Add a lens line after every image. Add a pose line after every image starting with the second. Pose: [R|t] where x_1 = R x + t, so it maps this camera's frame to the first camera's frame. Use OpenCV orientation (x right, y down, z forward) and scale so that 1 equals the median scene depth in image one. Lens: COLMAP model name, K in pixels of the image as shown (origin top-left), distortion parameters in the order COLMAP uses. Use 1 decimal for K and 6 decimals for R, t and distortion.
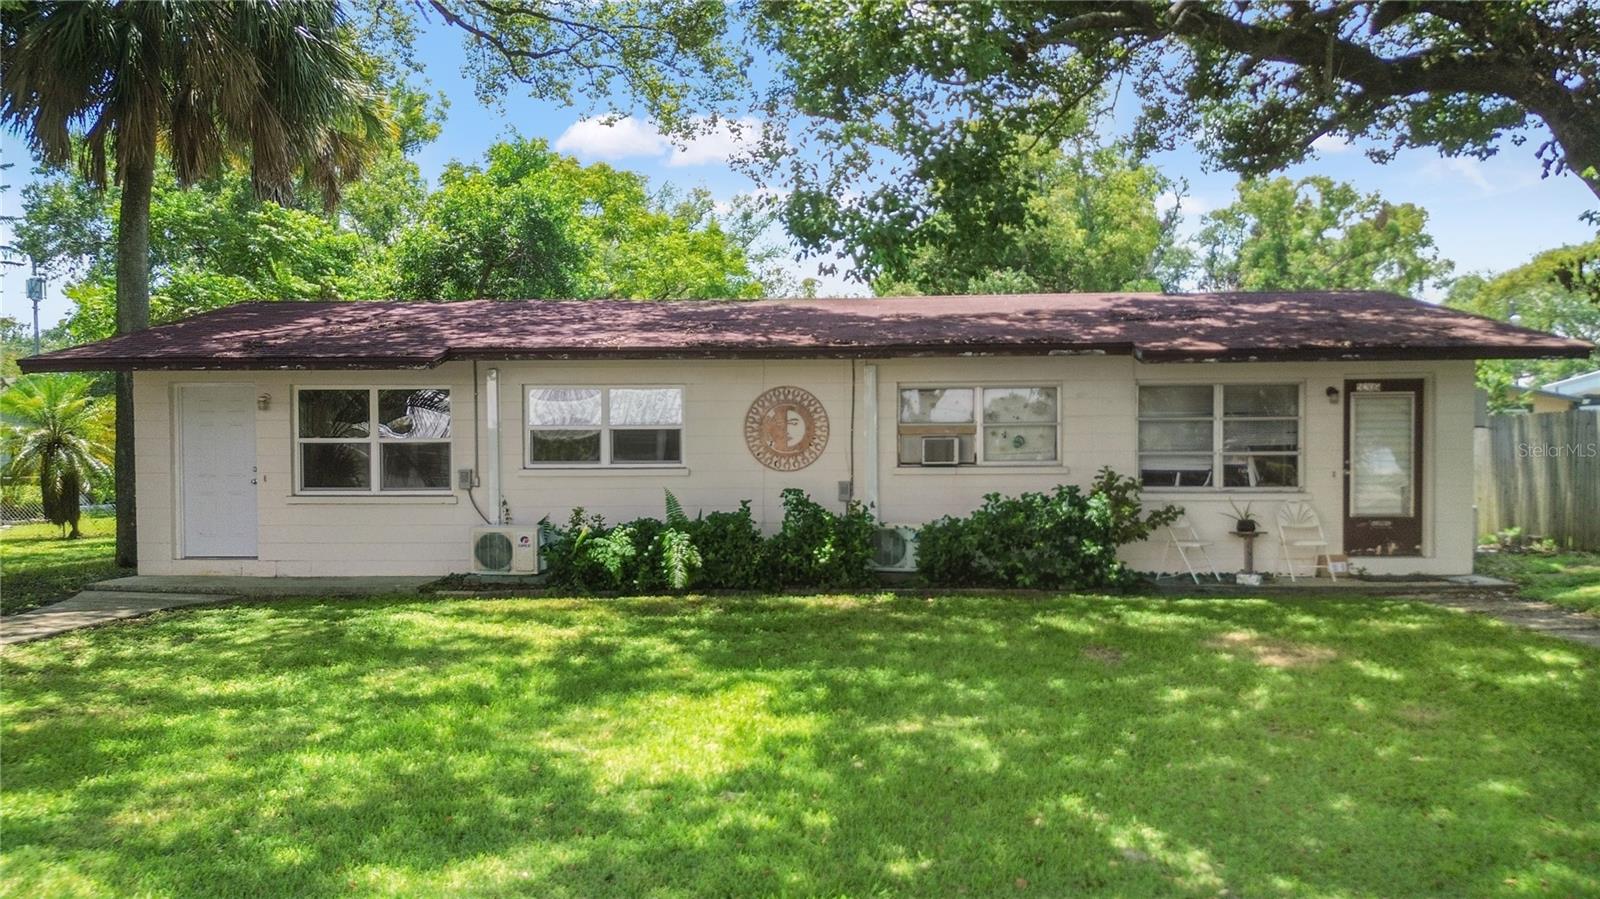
lens RADIAL K [[1136.3, 0, 804.0], [0, 1136.3, 451.6], [0, 0, 1]] dist [0.053236, -0.002836]
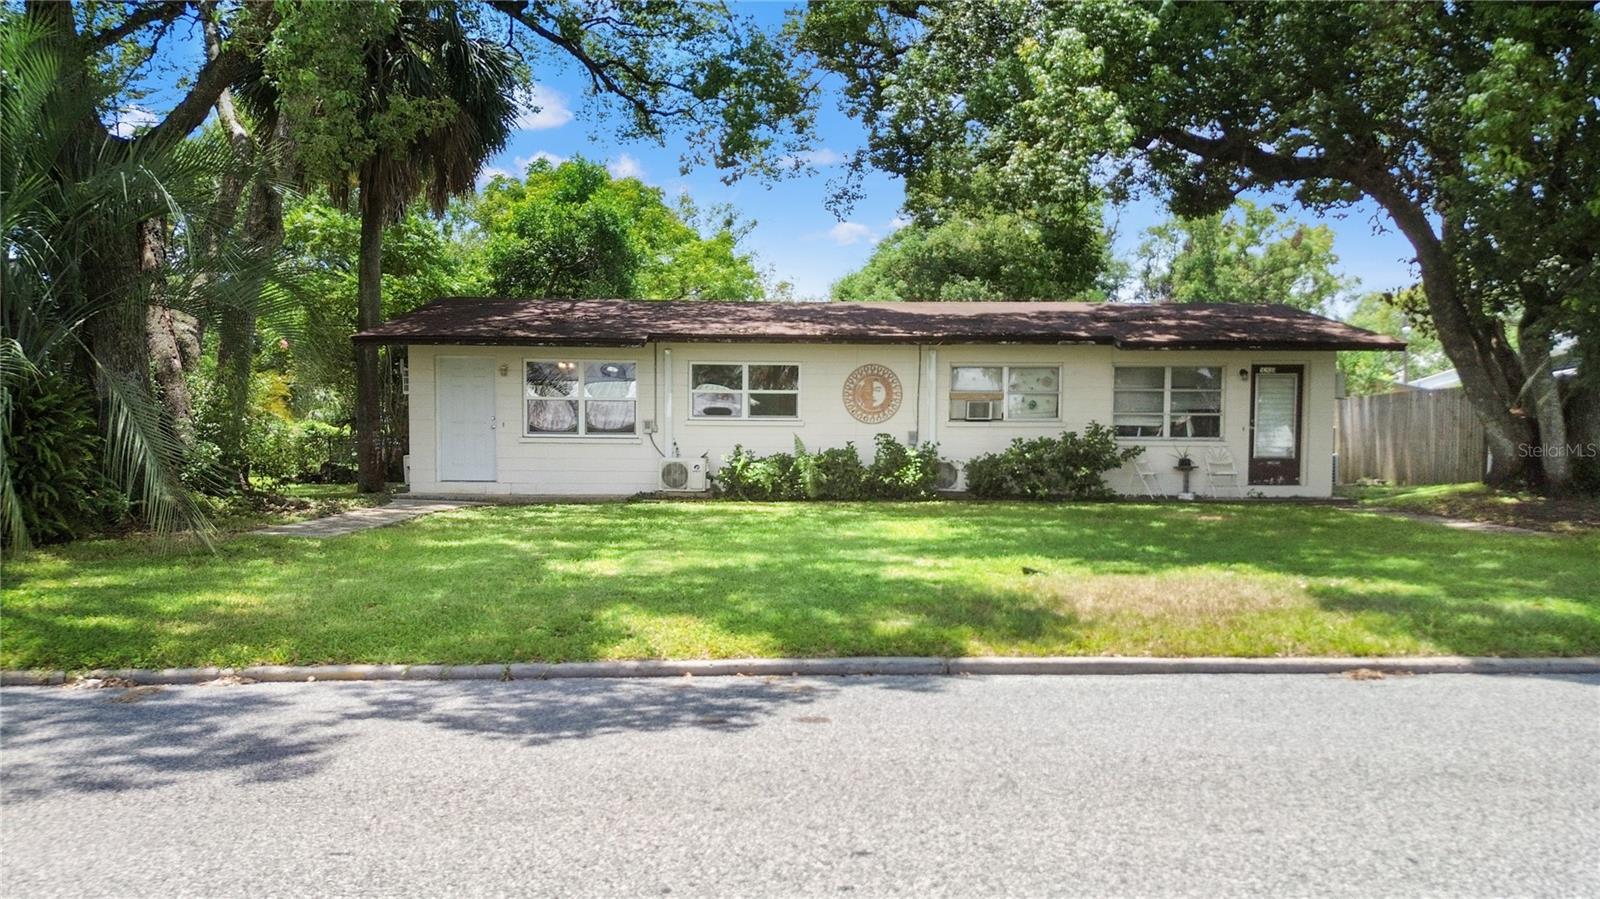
lens RADIAL K [[1136.3, 0, 808.4], [0, 1136.3, 494.7], [0, 0, 1]] dist [0.053236, -0.002836]
pose [[0.998071, 0.007820, 0.061594, -0.183569], [-0.009969, 0.999349, 0.034668, 0.058113], [-0.061283, -0.035215, 0.997499, -0.429492]]
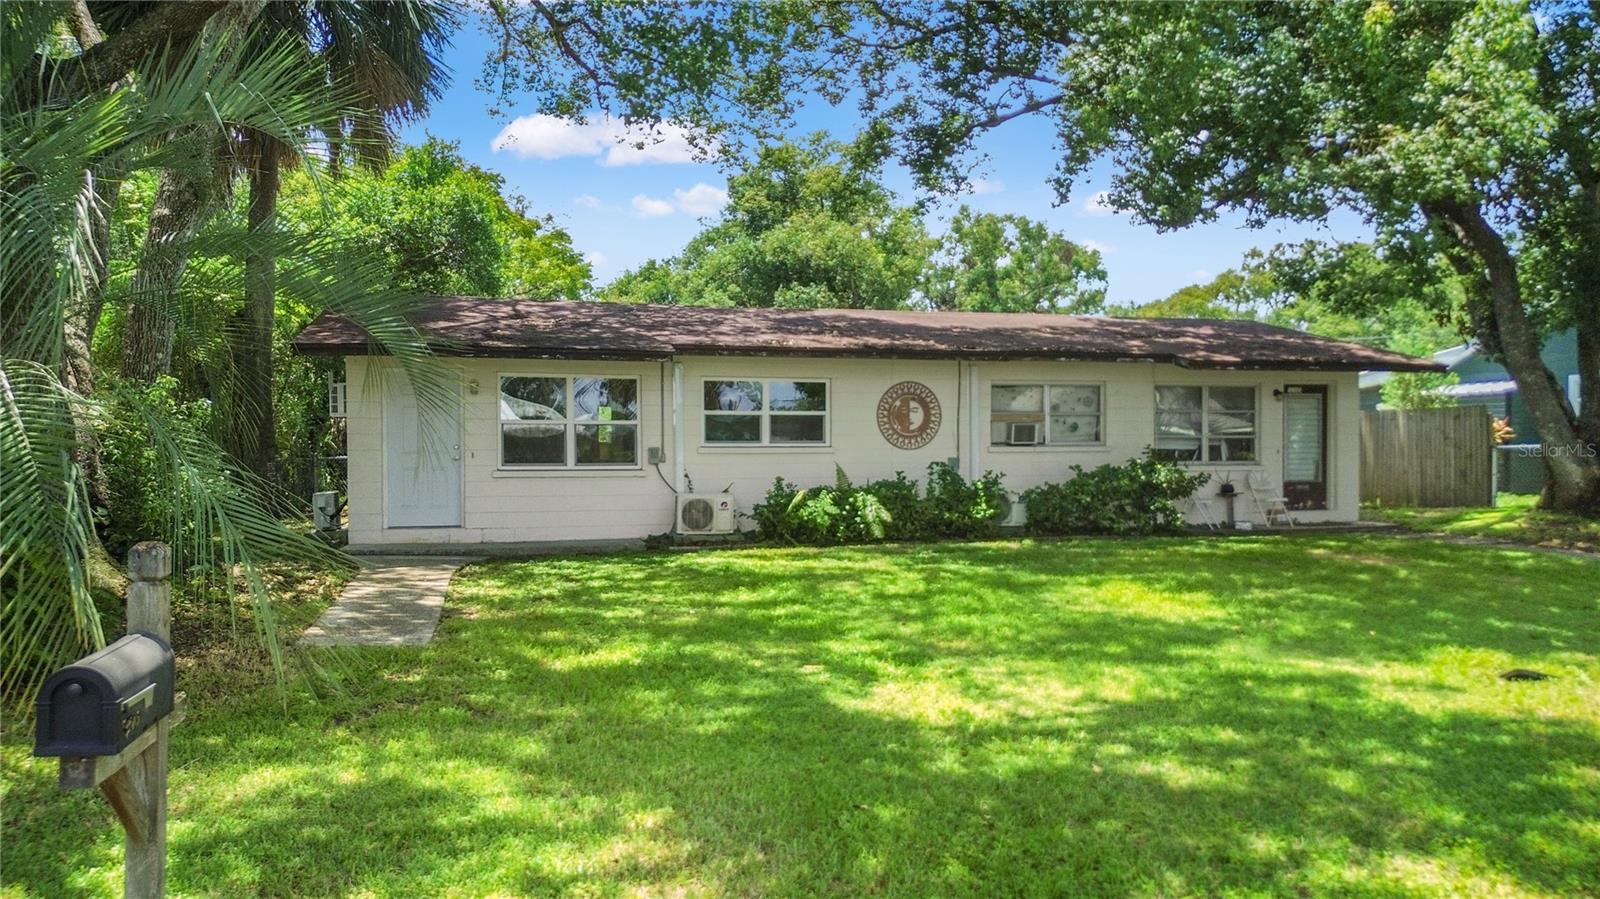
lens RADIAL K [[1136.3, 0, 810.2], [0, 1136.3, 447.7], [0, 0, 1]] dist [0.053236, -0.002836]
pose [[0.955140, 0.002259, 0.296147, -0.491530], [0.000659, 0.999952, -0.009754, 0.027604], [-0.296155, 0.009512, 0.955093, -0.164629]]
